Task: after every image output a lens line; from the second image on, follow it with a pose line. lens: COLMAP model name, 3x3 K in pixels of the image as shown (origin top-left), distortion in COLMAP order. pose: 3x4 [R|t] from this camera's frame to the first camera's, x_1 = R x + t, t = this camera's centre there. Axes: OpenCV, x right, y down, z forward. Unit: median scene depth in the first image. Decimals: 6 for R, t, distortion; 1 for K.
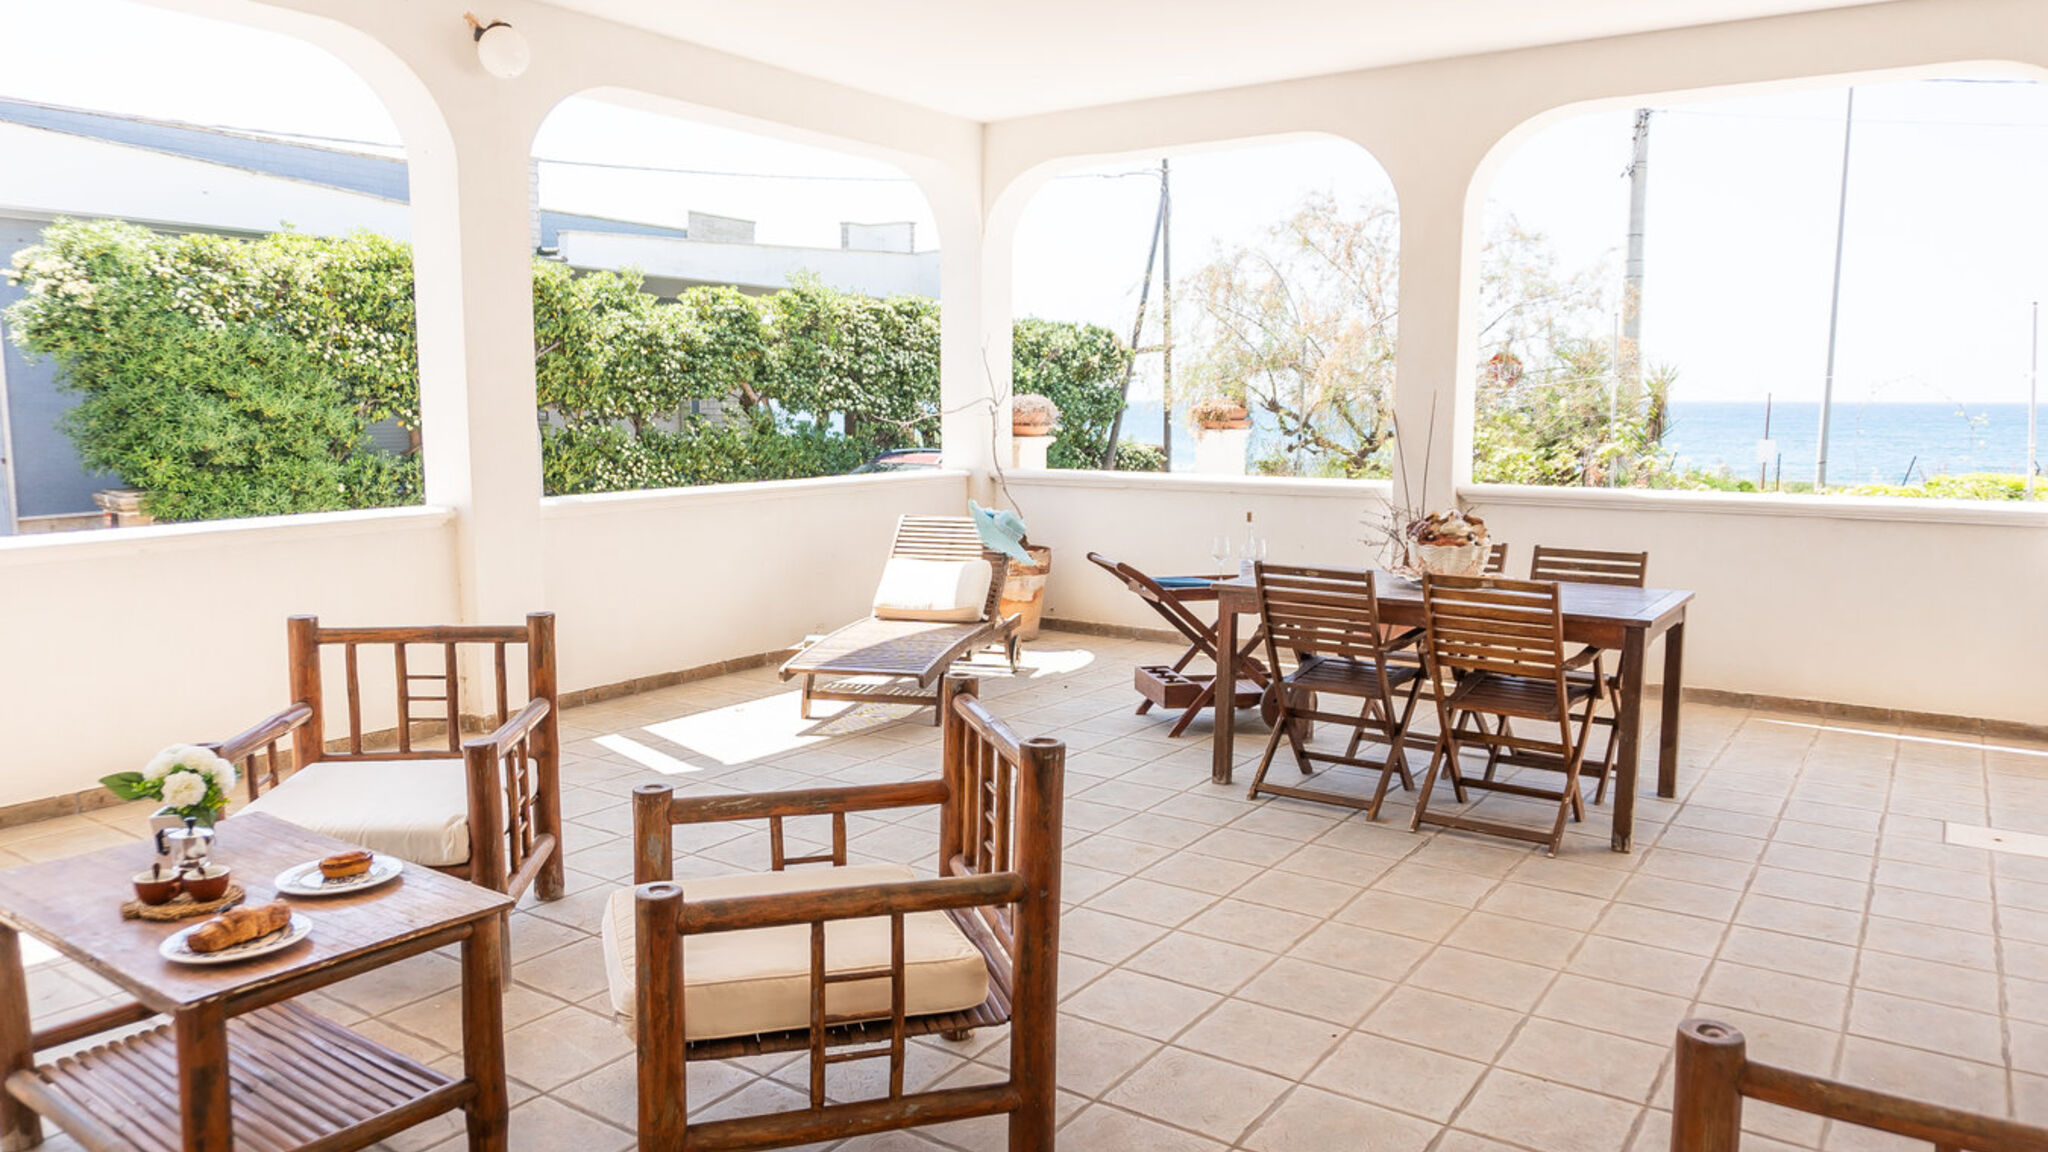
lens RADIAL K [[1381.0, 0, 1023.8], [0, 1381.0, 564.9], [0, 0, 1]] dist [-0.010224, -0.016045]
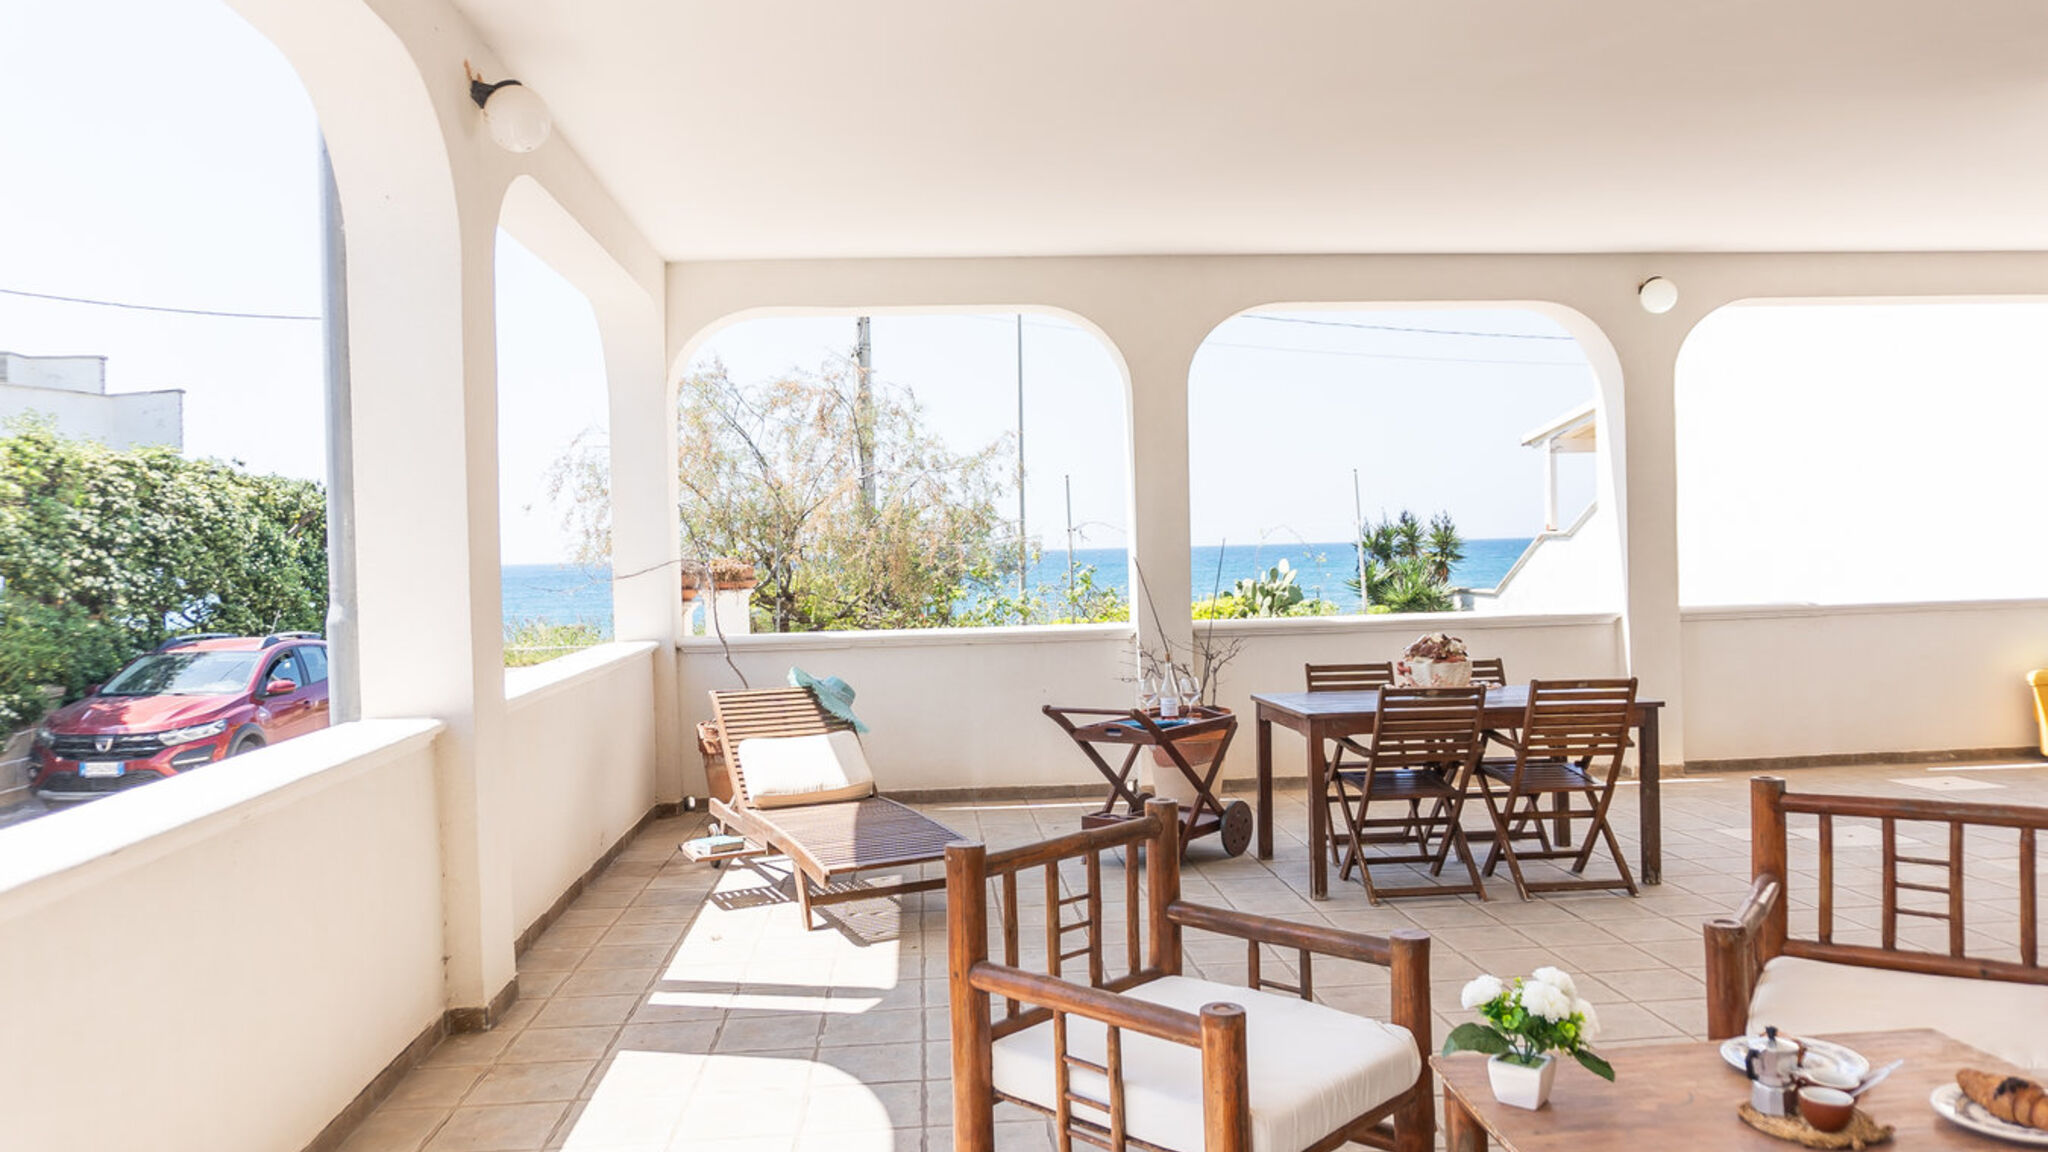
lens RADIAL K [[1381.0, 0, 1023.8], [0, 1381.0, 564.9], [0, 0, 1]] dist [-0.010224, -0.016045]
pose [[0.780498, -0.028386, 0.624514, -0.341329], [0.101521, 0.991464, -0.081813, -0.017583], [-0.616860, 0.127256, 0.776717, 0.134598]]
